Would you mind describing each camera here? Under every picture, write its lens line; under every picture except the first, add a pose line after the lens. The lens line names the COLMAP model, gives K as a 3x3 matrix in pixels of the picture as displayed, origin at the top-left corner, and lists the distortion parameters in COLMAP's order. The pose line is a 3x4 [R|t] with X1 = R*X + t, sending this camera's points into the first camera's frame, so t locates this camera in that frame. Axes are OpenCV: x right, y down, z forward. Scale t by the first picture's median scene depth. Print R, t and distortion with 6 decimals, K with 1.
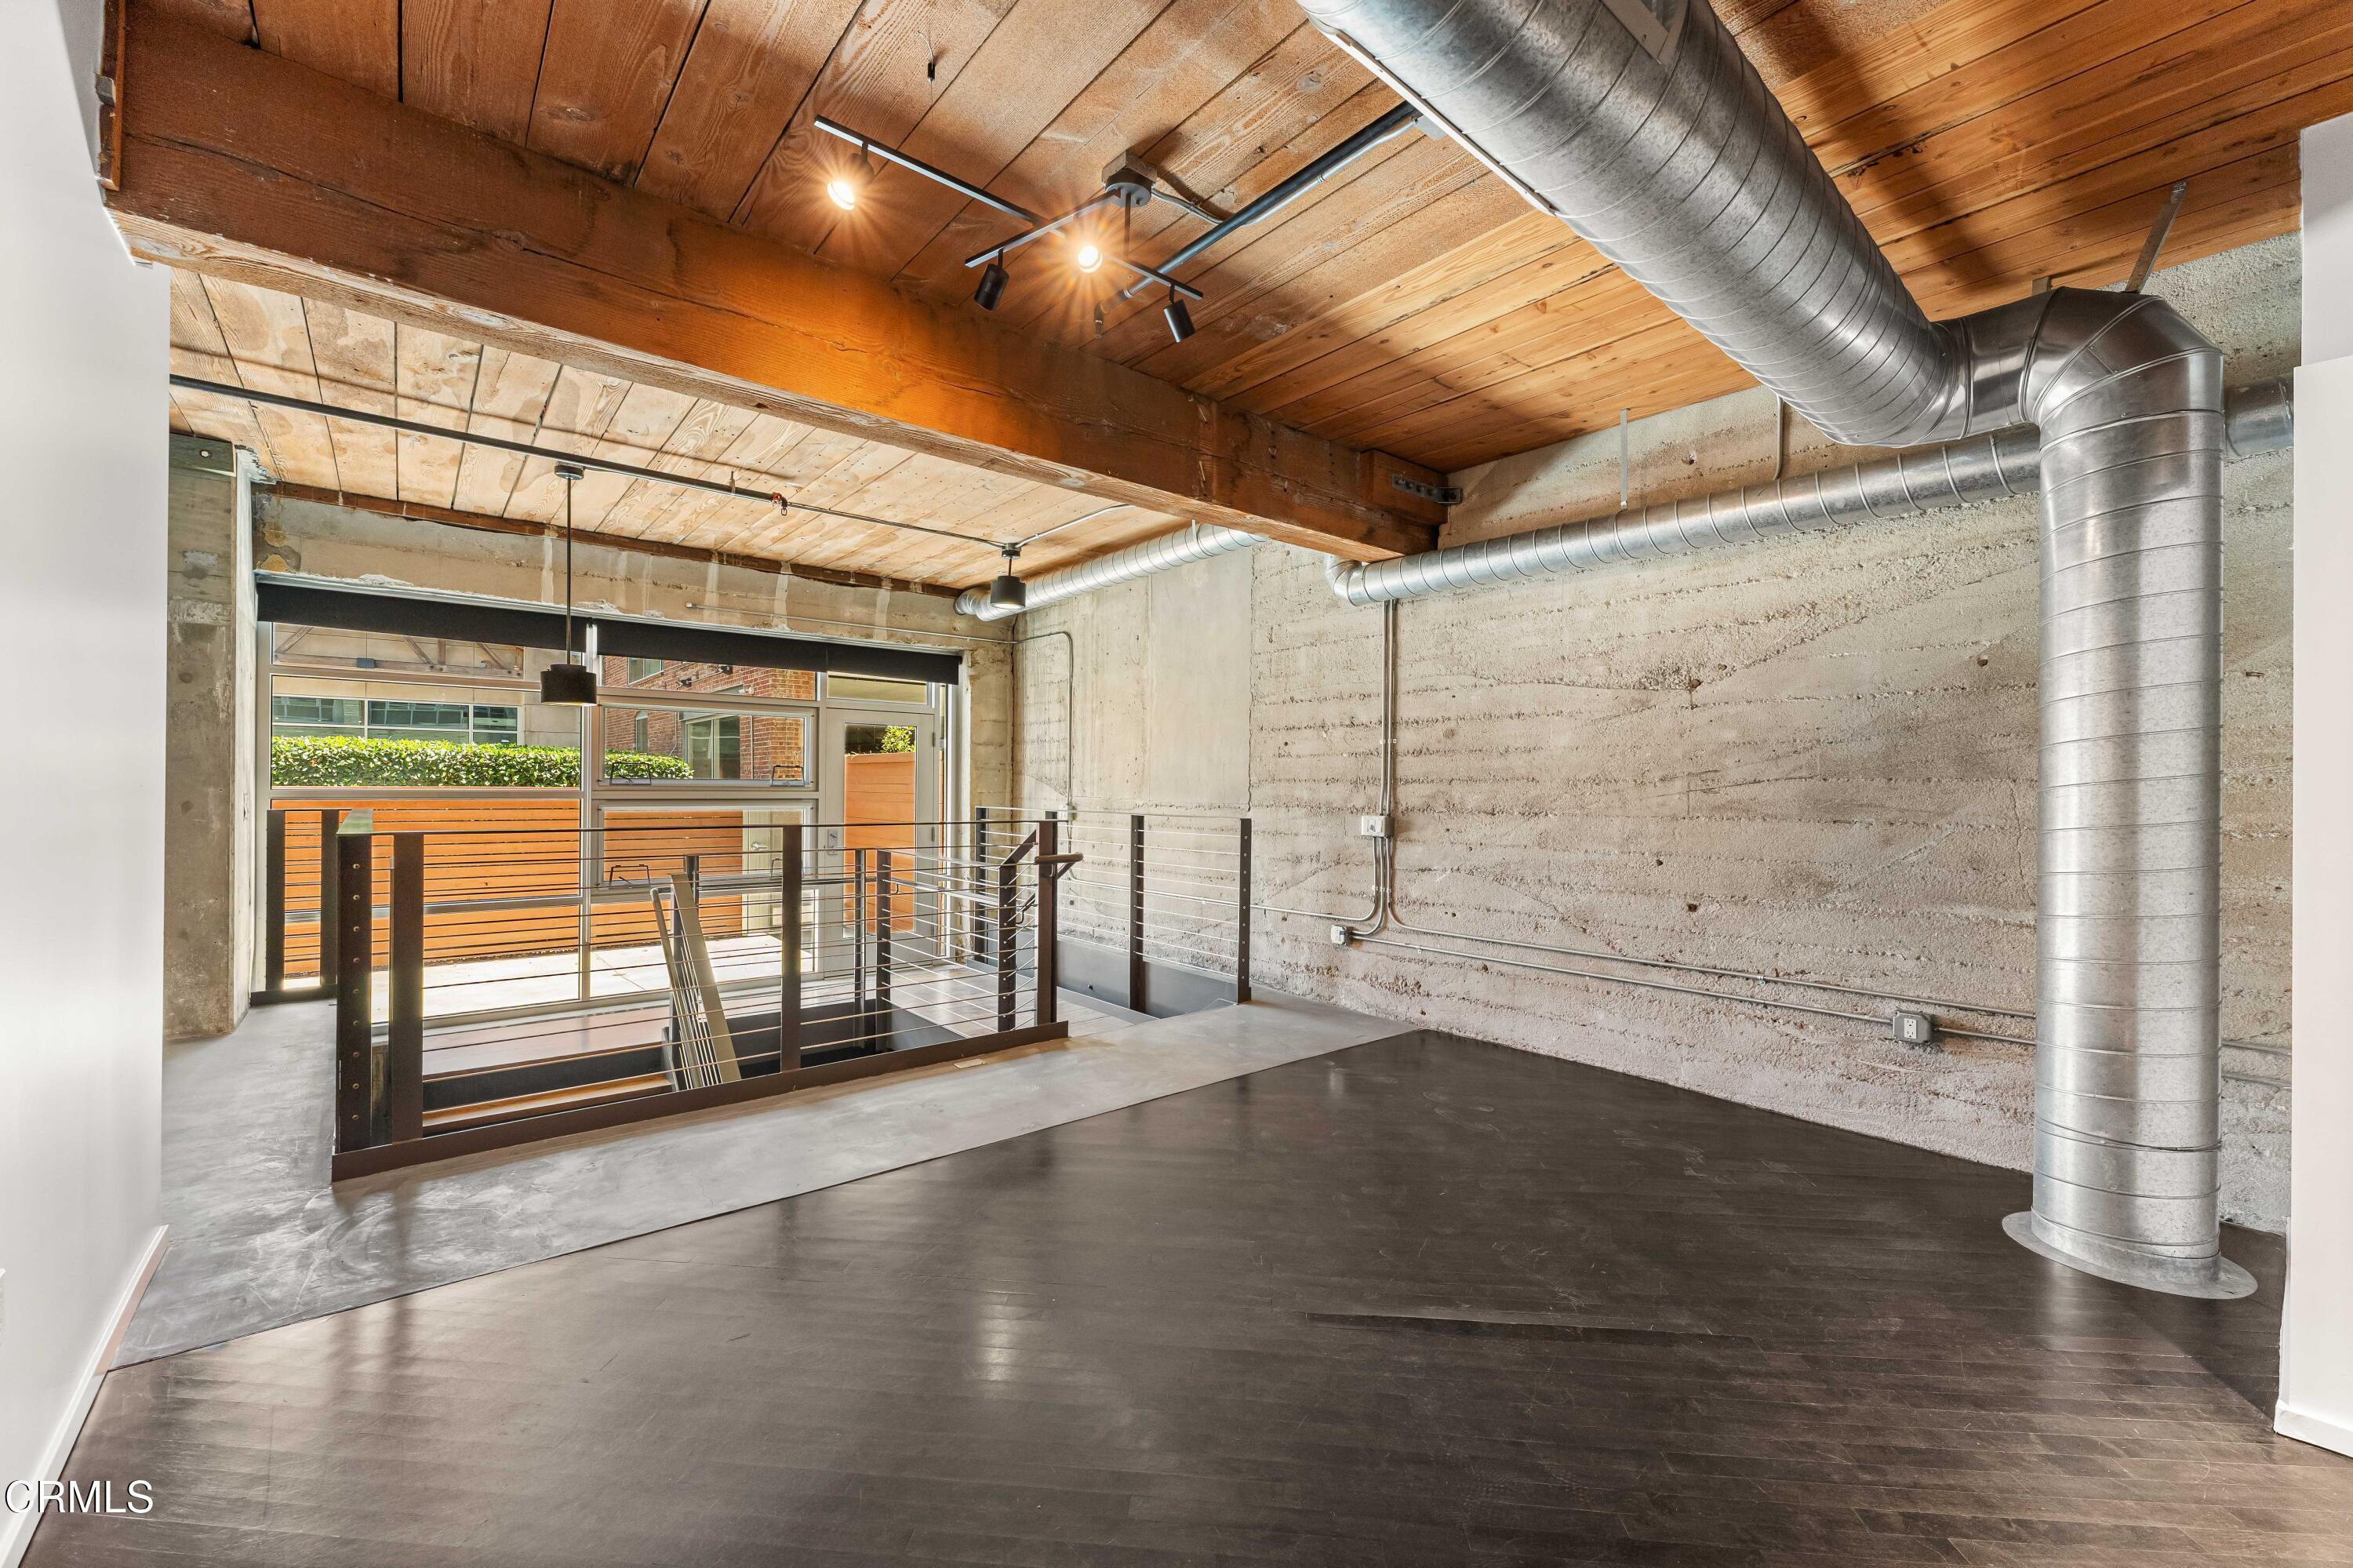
lens RADIAL K [[941.5, 0, 1169.7], [0, 941.5, 784.5], [0, 0, 1]] dist [0.000871, -0.000122]
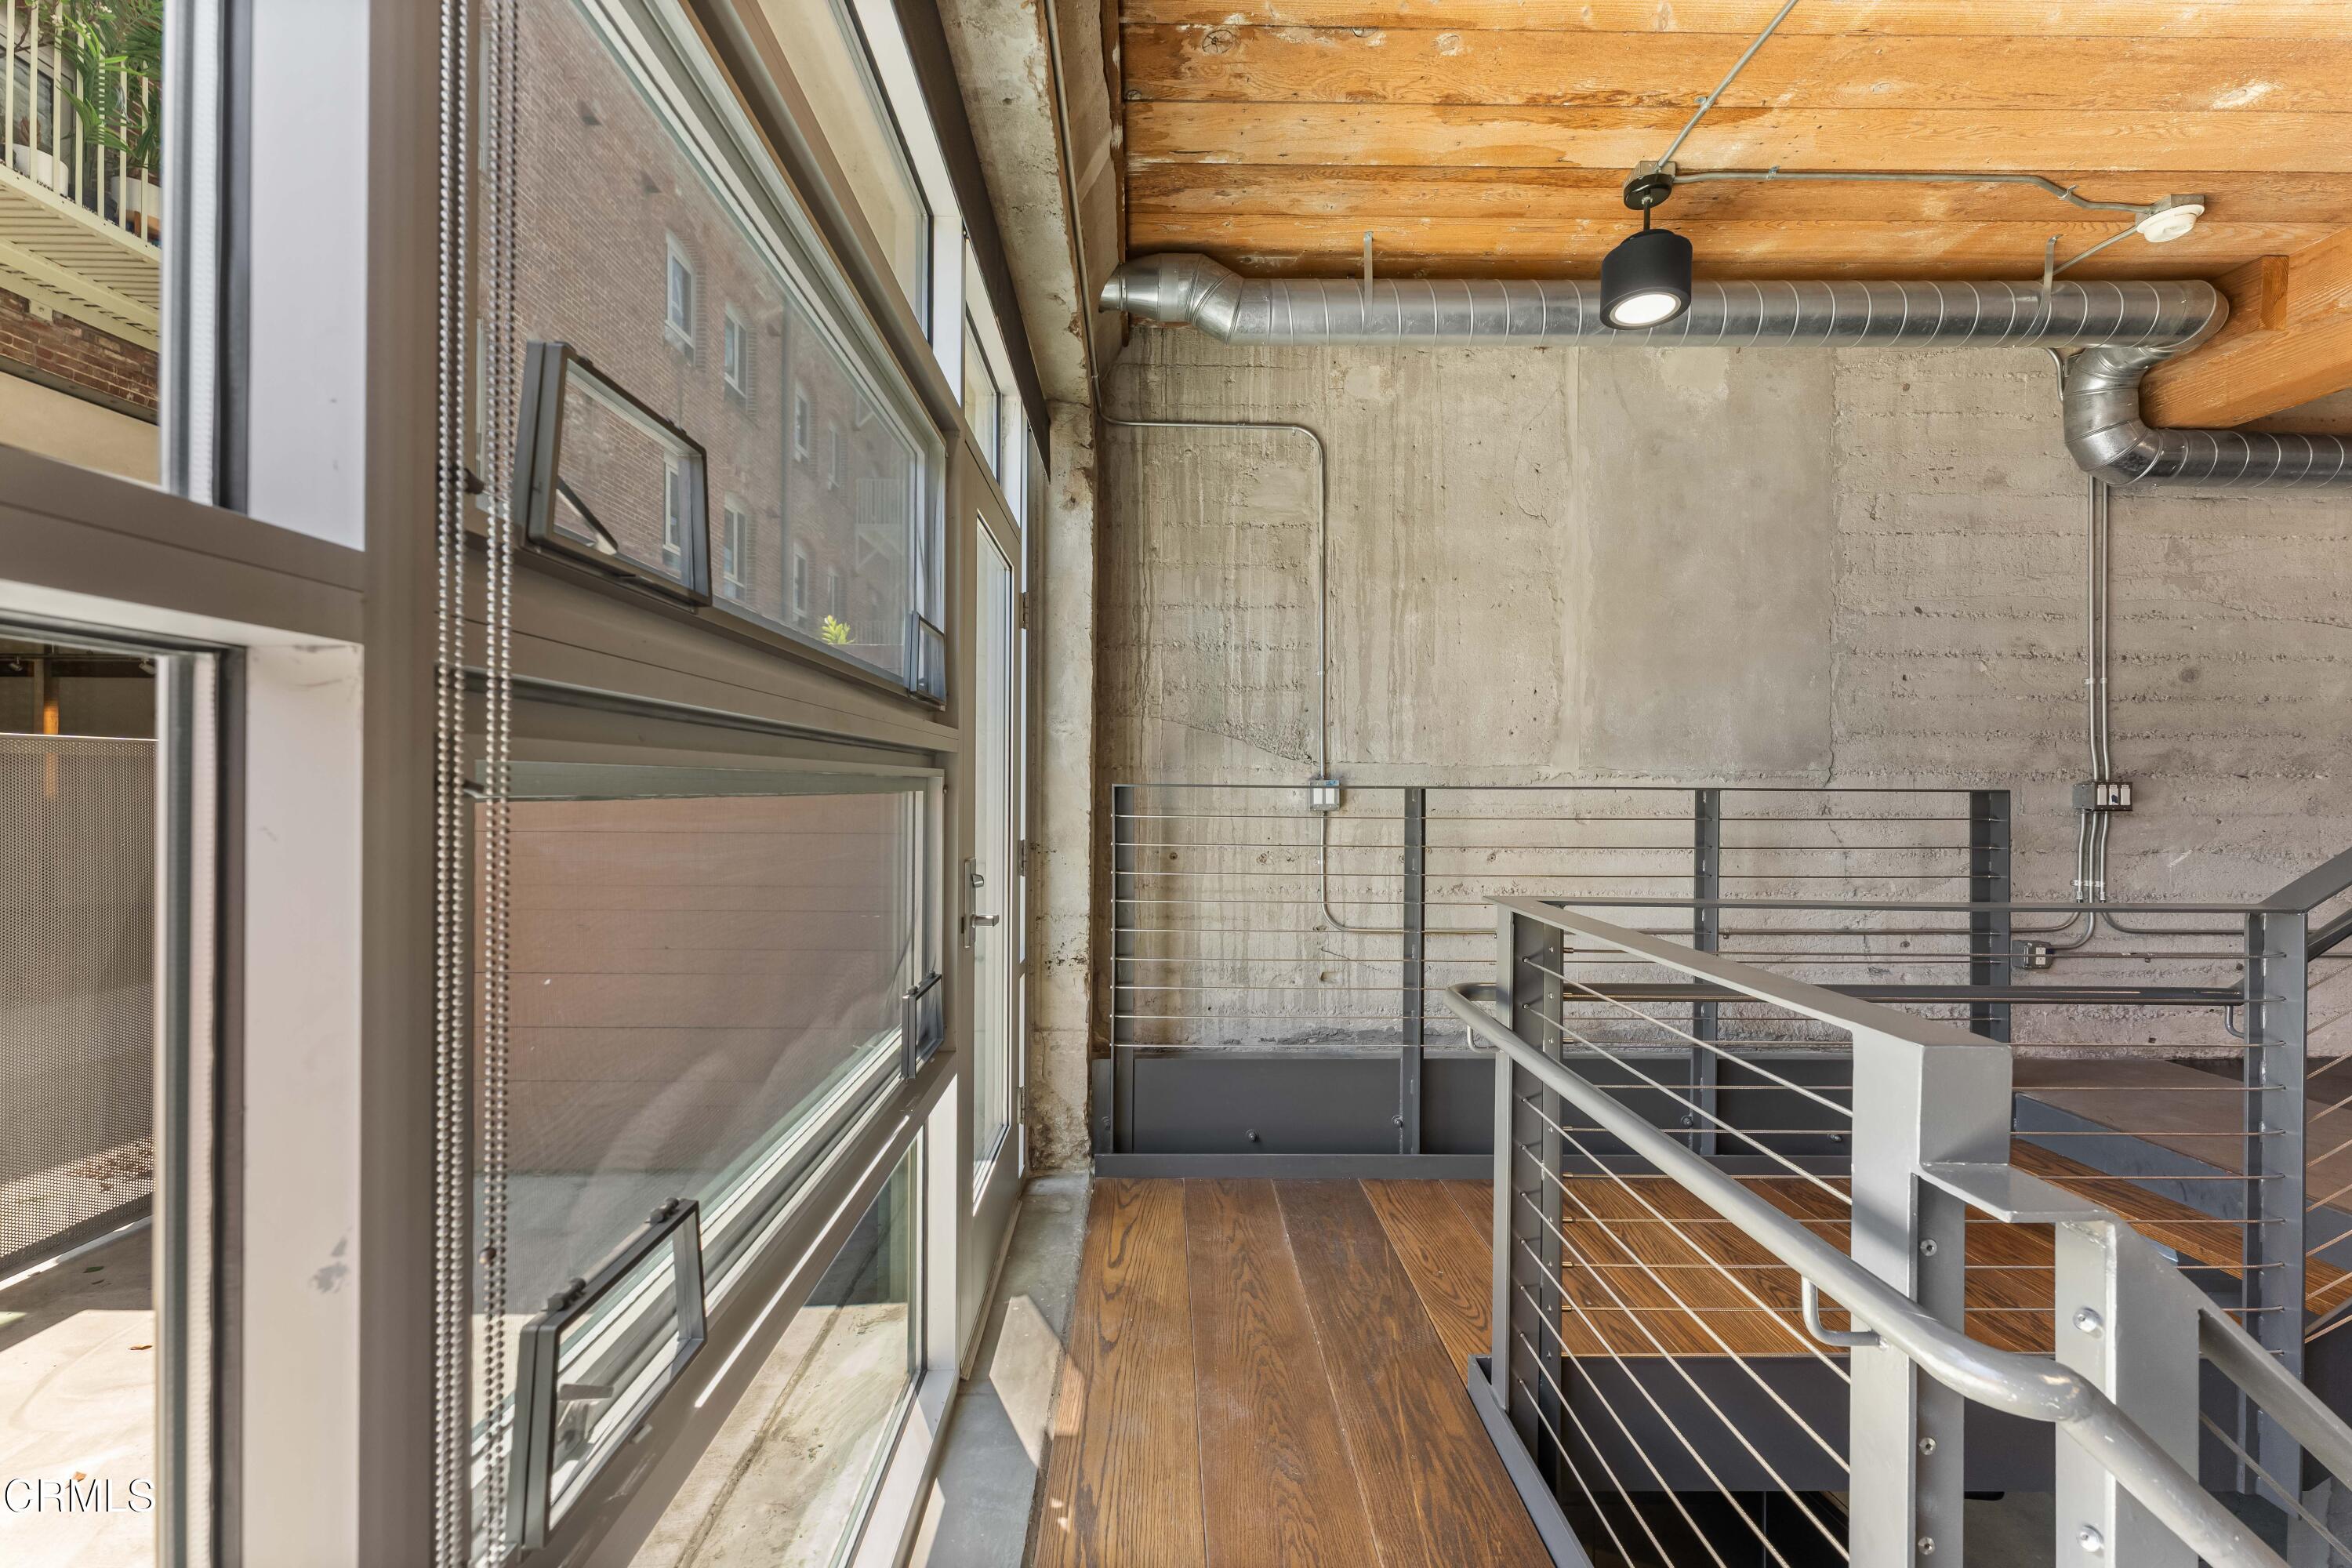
lens RADIAL K [[941.0, 0, 1169.2], [0, 941.0, 784.5], [0, 0, 1]] dist [0.000871, -0.000122]
pose [[0.626864, -0.003517, 0.779121, -0.690128], [-0.001911, 0.999980, 0.006051, 0.027425], [-0.779126, -0.005282, 0.626845, 0.958779]]
